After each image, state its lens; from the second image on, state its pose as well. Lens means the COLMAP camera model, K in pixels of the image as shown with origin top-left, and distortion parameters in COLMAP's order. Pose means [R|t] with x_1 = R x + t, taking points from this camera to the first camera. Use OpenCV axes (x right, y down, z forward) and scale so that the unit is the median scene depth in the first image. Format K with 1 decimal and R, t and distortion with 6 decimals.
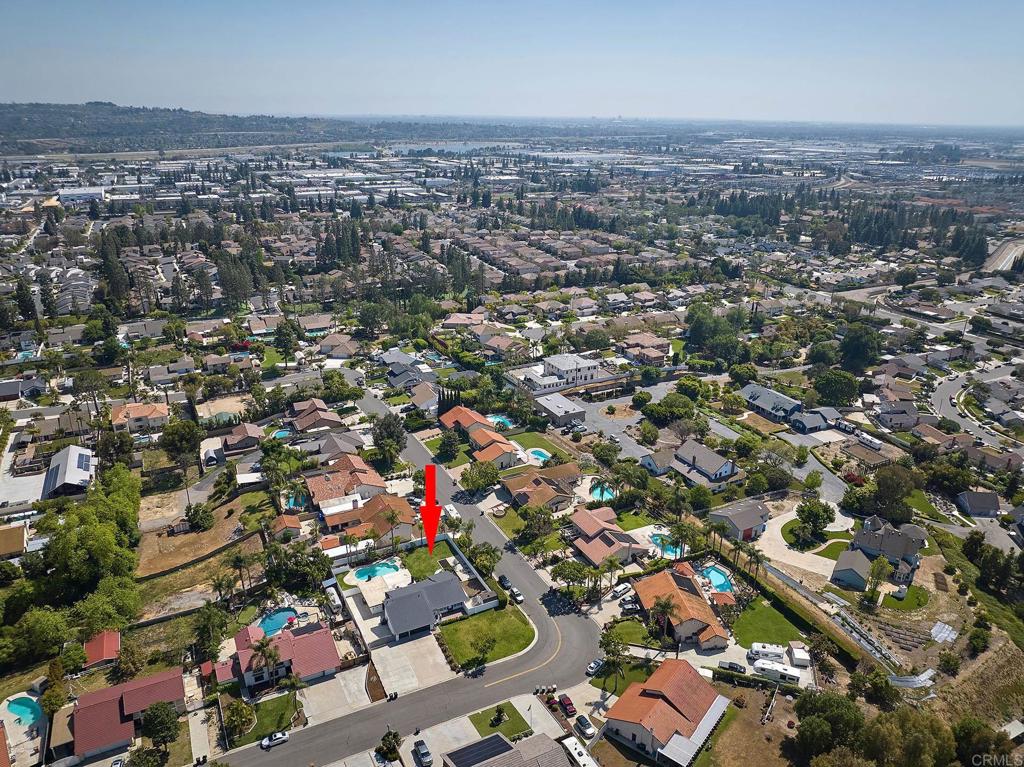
lens RADIAL K [[721.1, 0, 512.0], [0, 721.1, 383.5], [0, 0, 1]] dist [-0.041086, 0.009305]
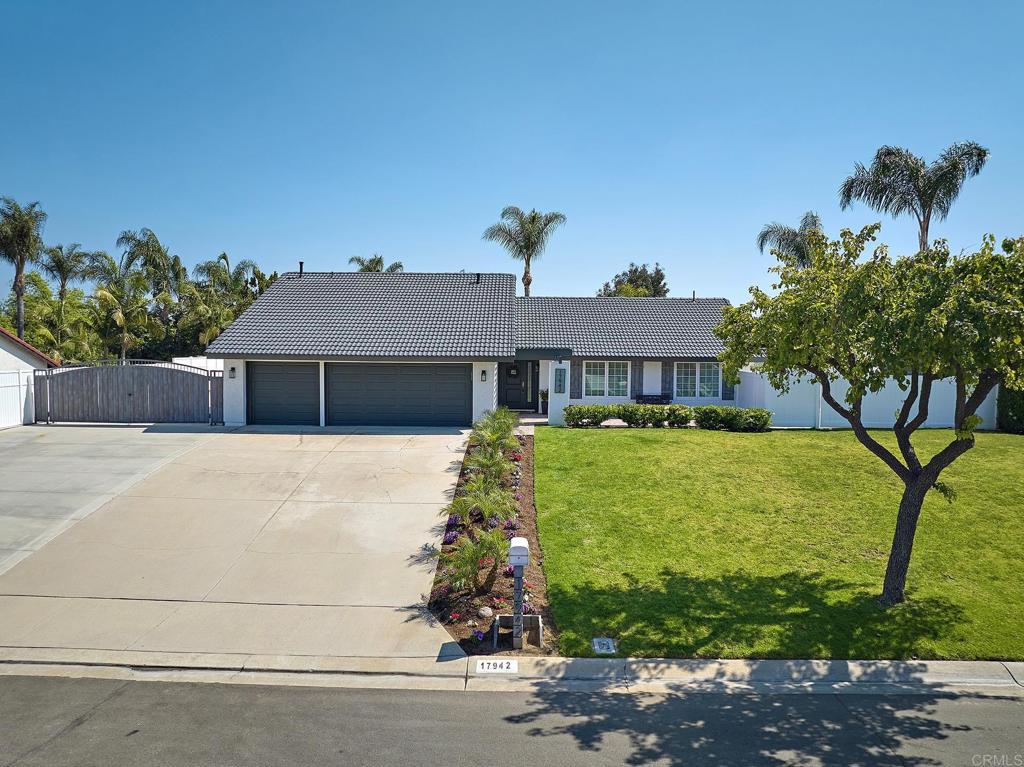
lens RADIAL K [[718.9, 0, 512.0], [0, 718.9, 383.5], [0, 0, 1]] dist [0.001139, 0.002077]
pose [[0.879921, 0.017504, -0.474798, -0.028064], [-0.166106, 0.947594, -0.272901, 0.274850], [0.445138, 0.318998, 0.836715, 0.646625]]
